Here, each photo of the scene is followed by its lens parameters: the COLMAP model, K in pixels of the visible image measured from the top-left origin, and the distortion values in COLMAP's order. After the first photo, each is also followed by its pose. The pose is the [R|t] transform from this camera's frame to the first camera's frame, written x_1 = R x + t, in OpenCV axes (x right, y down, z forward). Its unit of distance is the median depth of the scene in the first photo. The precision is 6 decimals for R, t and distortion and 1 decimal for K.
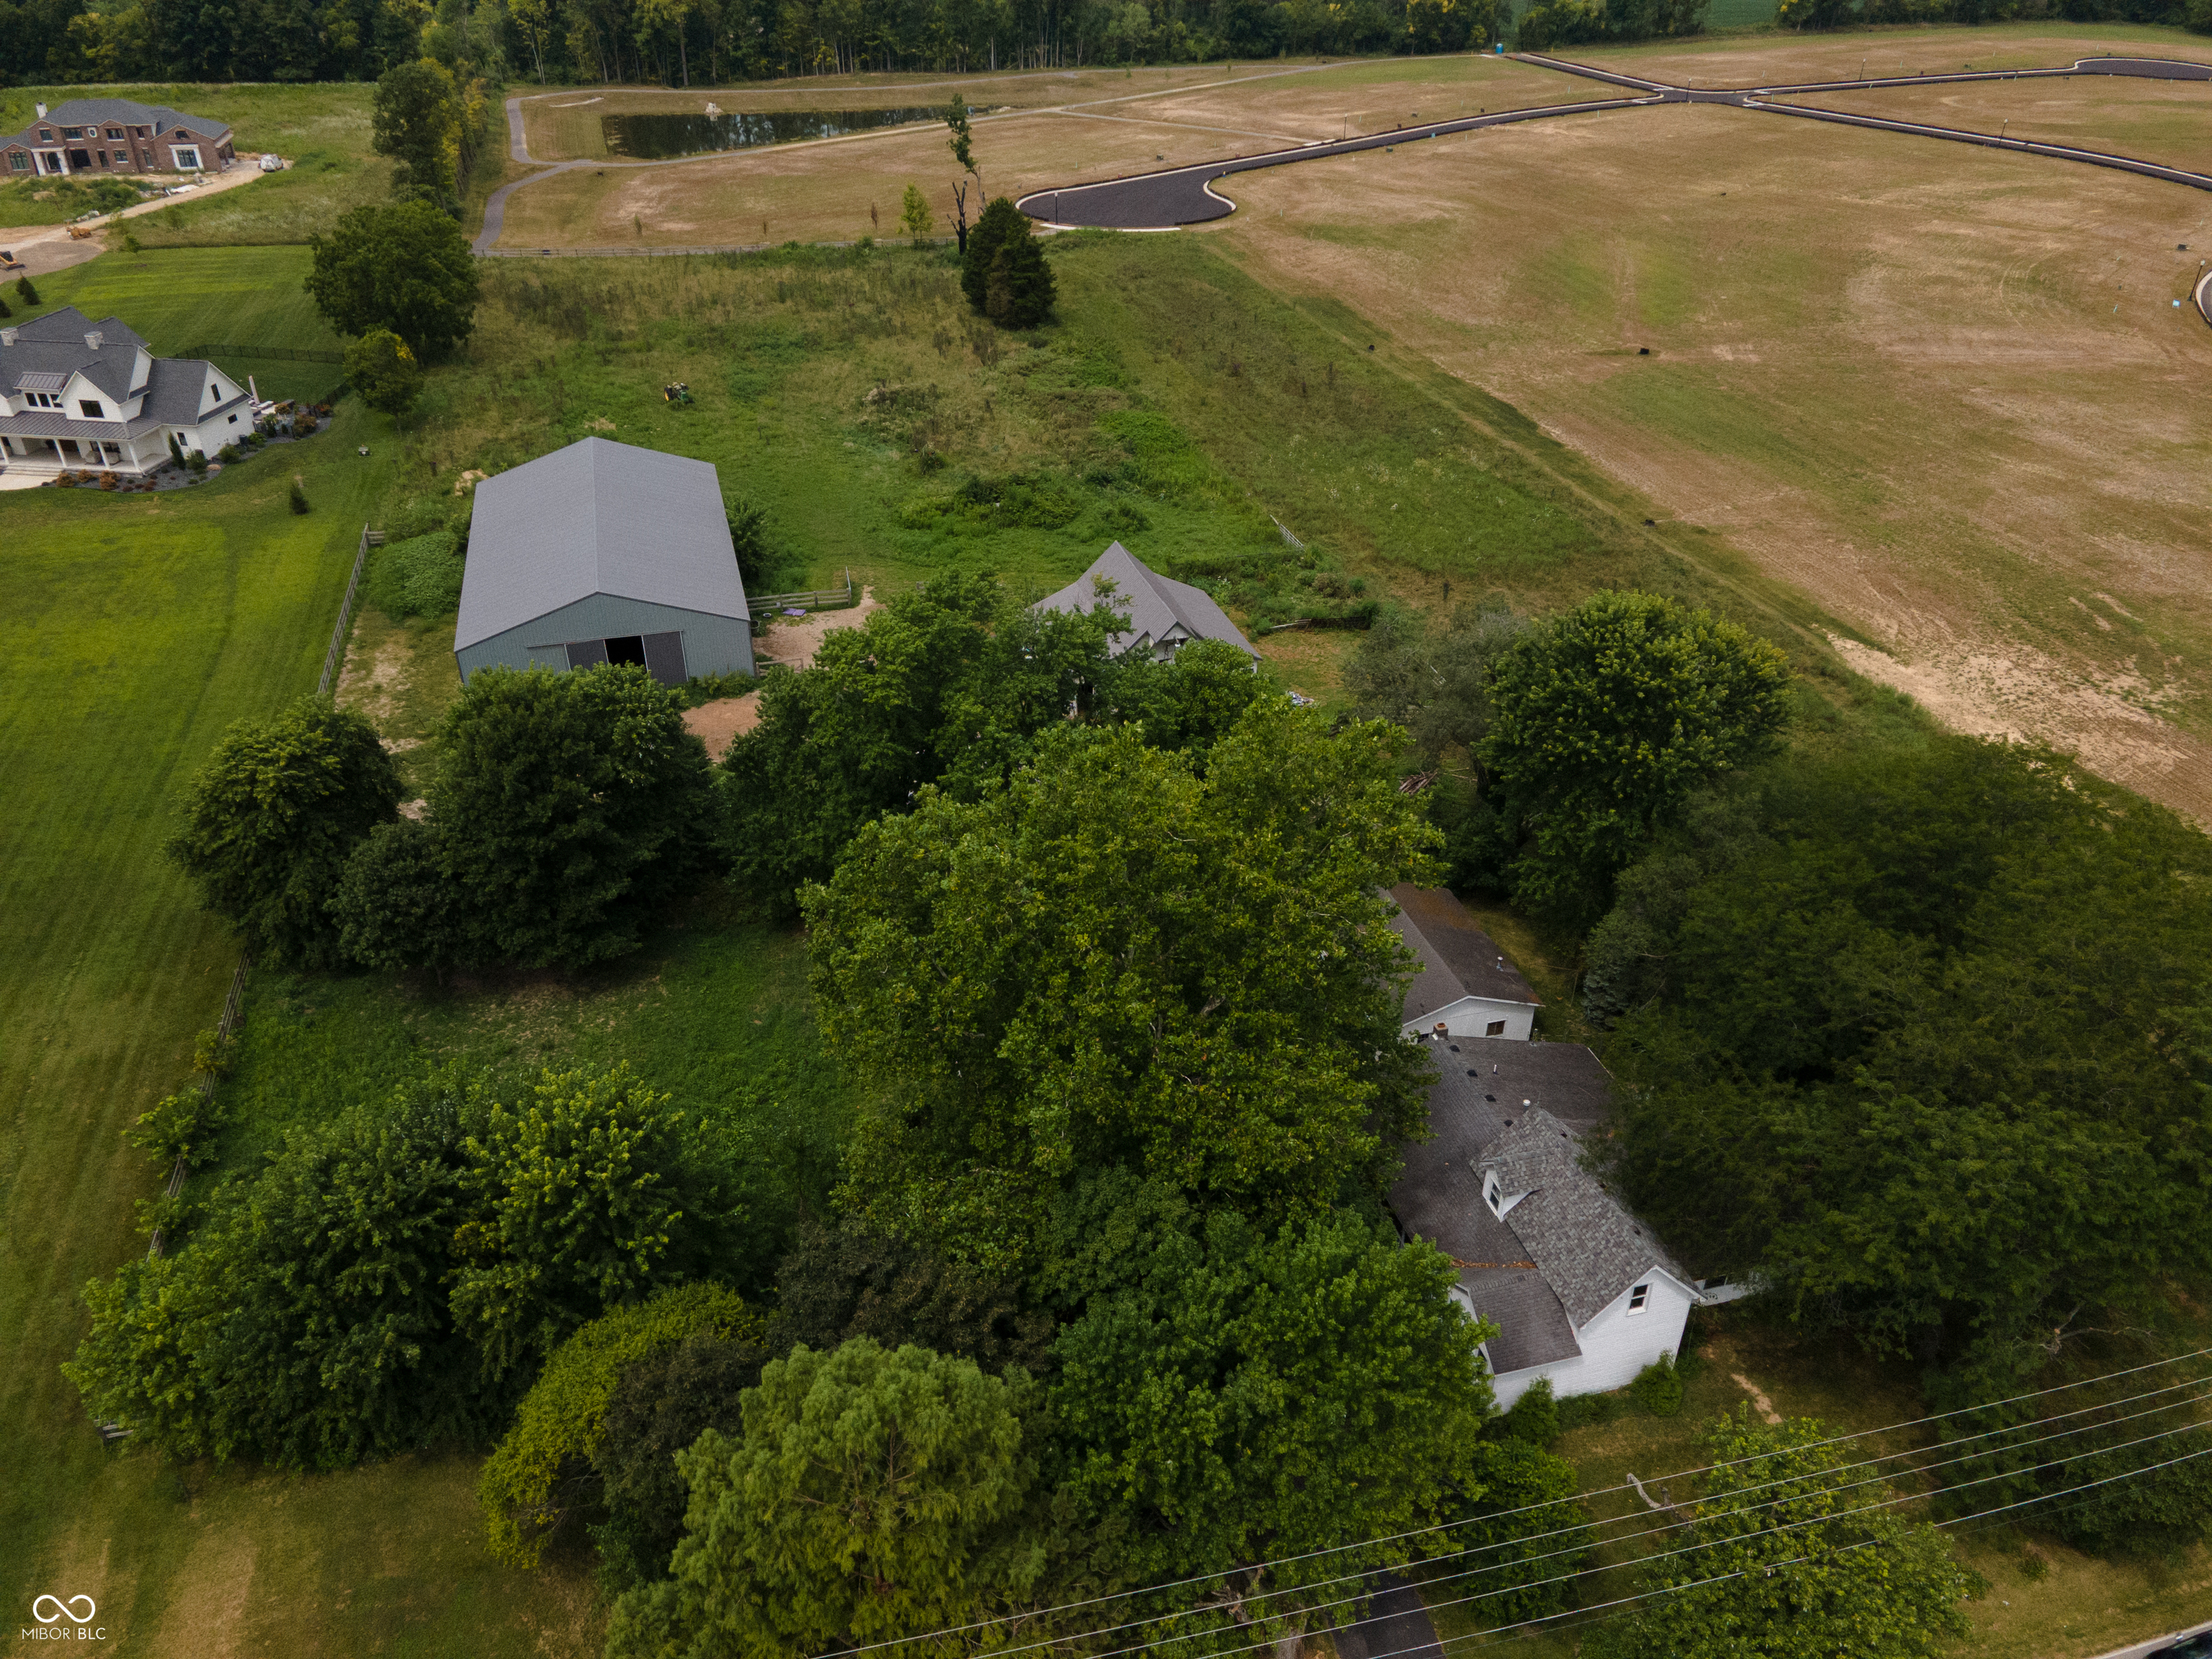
lens RADIAL K [[1597.3, 0, 1106.0], [0, 1597.3, 829.5], [0, 0, 1]] dist [0.036988, 0.035141]
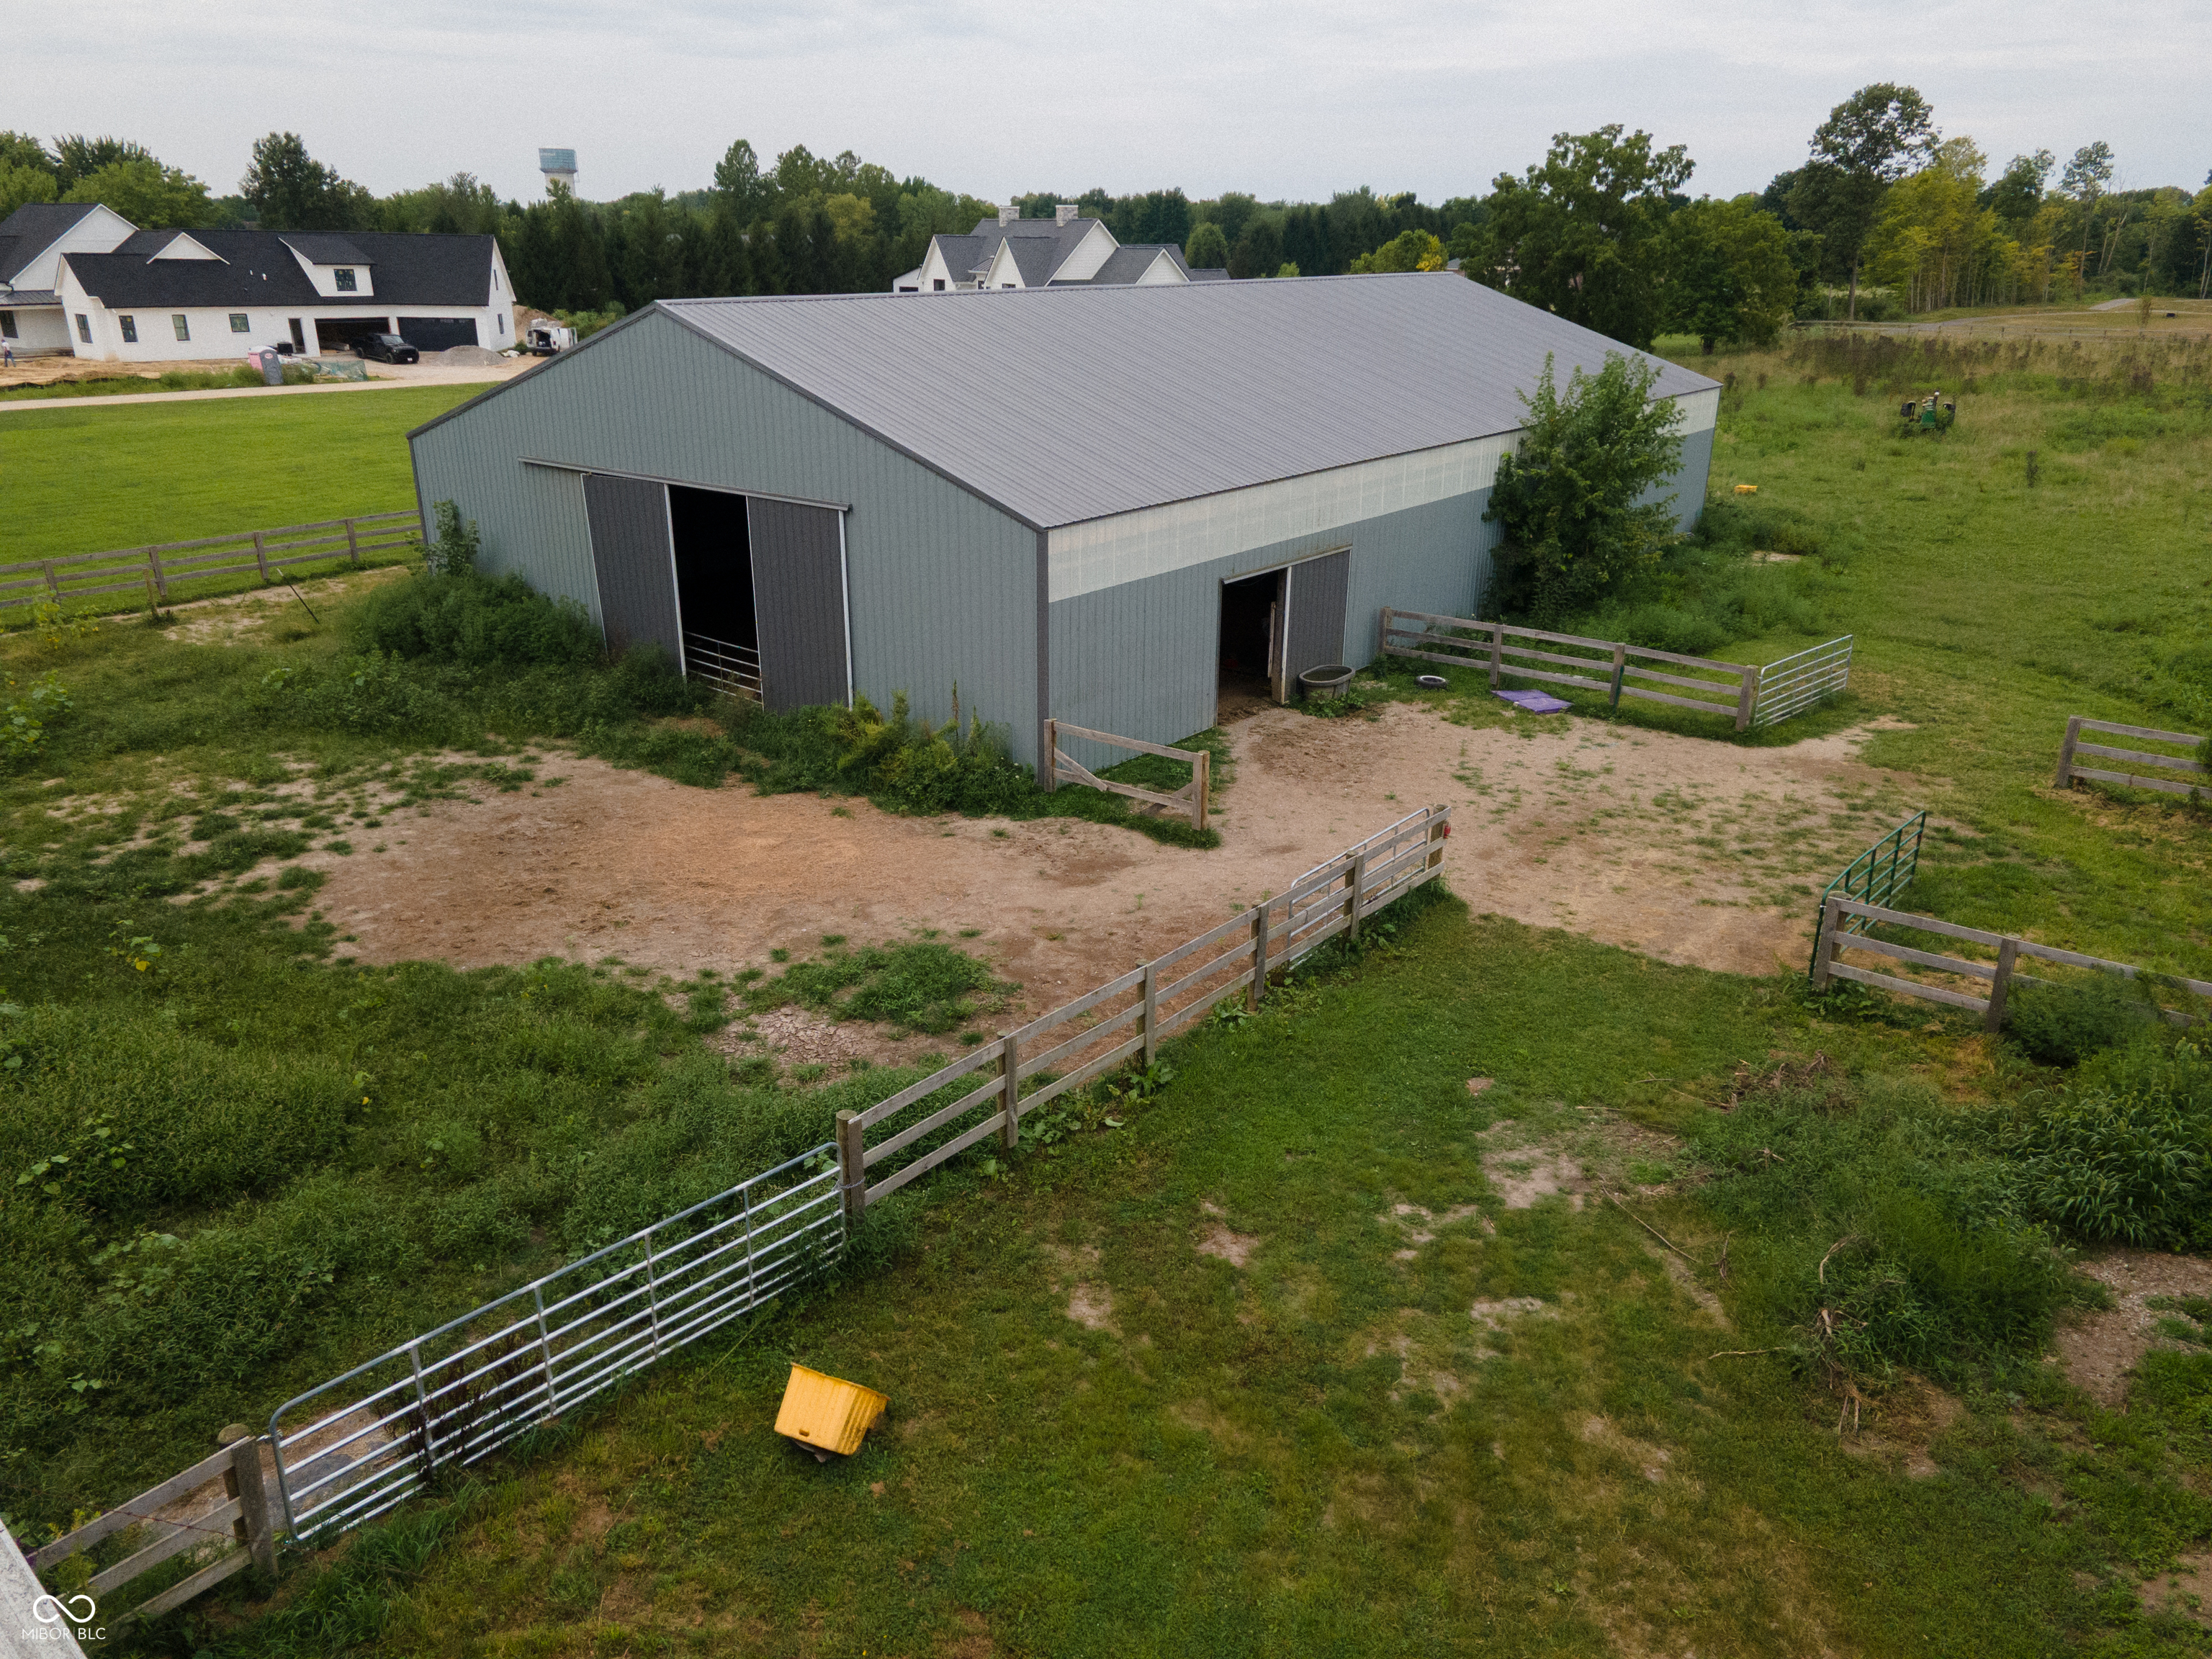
lens RADIAL K [[1607.0, 0, 1092.3], [0, 1607.0, 835.5], [0, 0, 1]] dist [0.031510, 0.027901]
pose [[0.589584, 0.284759, -0.755846, -0.017124], [-0.428129, 0.903694, 0.006506, -0.062264], [0.684906, 0.319764, 0.654717, 0.571829]]
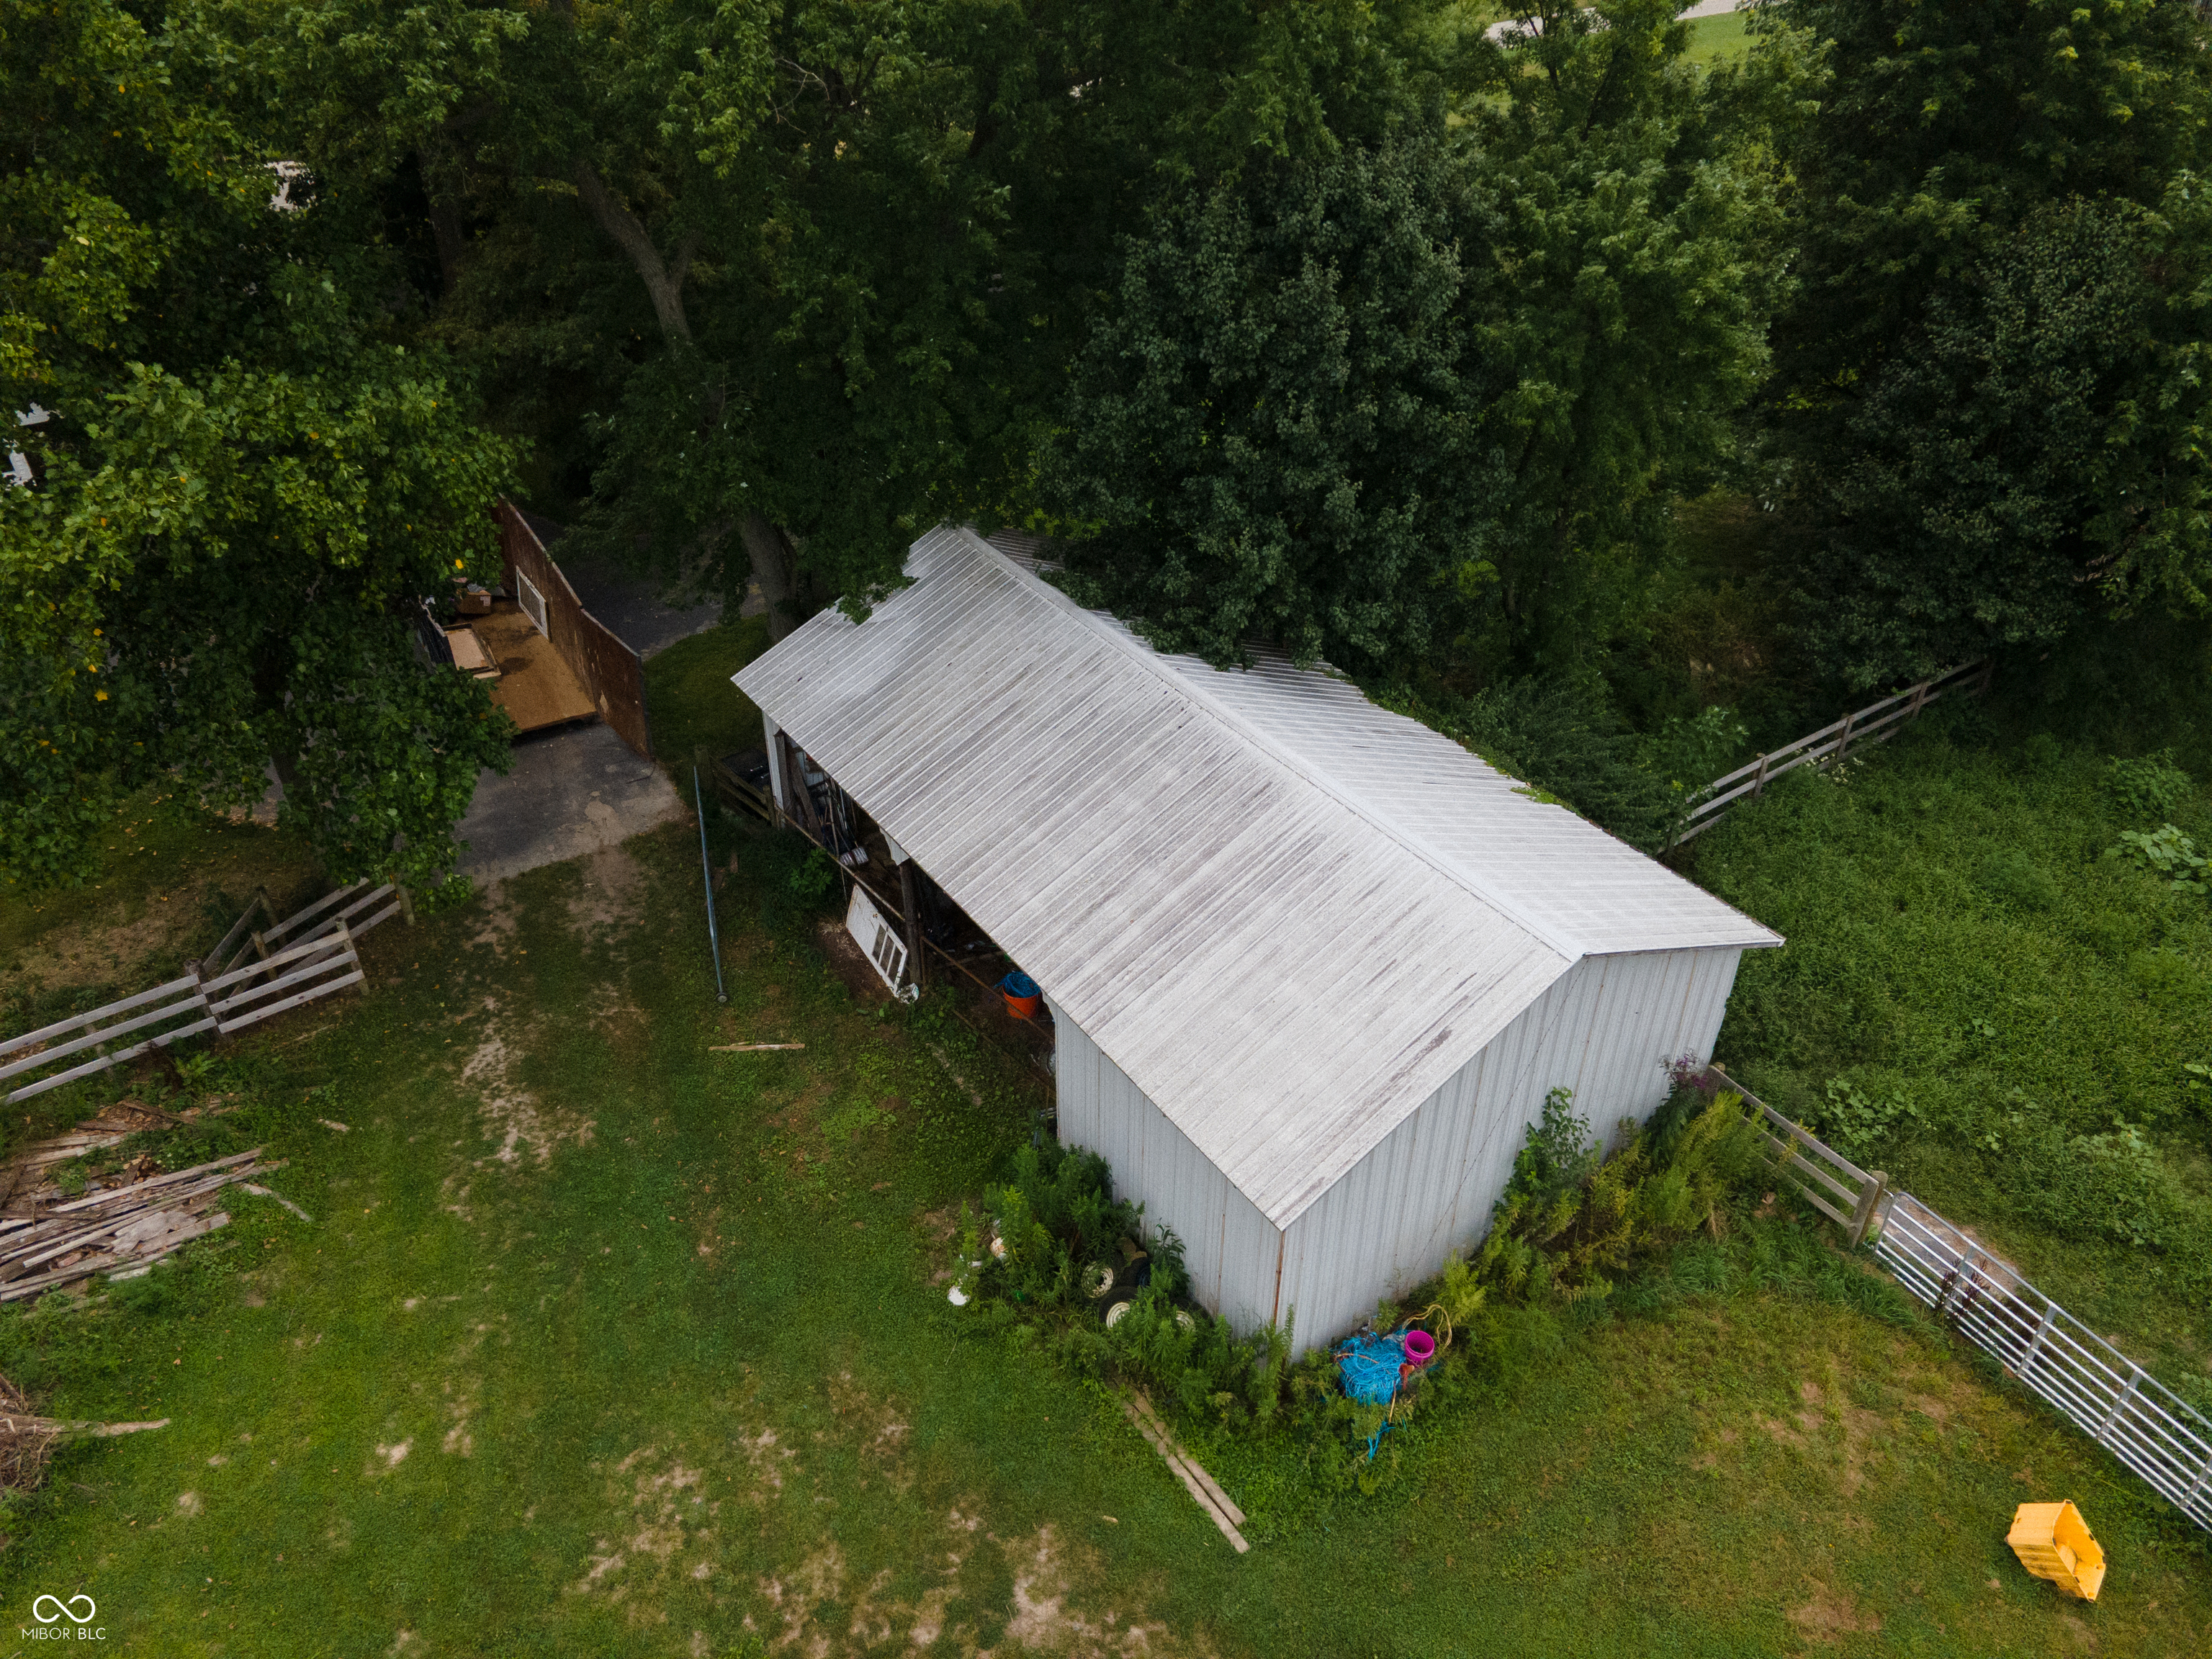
lens RADIAL K [[1607.0, 0, 1092.3], [0, 1607.0, 835.5], [0, 0, 1]] dist [0.031510, 0.027901]
pose [[-0.943123, 0.192231, -0.271229, 0.001693], [-0.178529, 0.395374, 0.901003, -0.132440], [0.280438, 0.898180, -0.338568, 0.600760]]
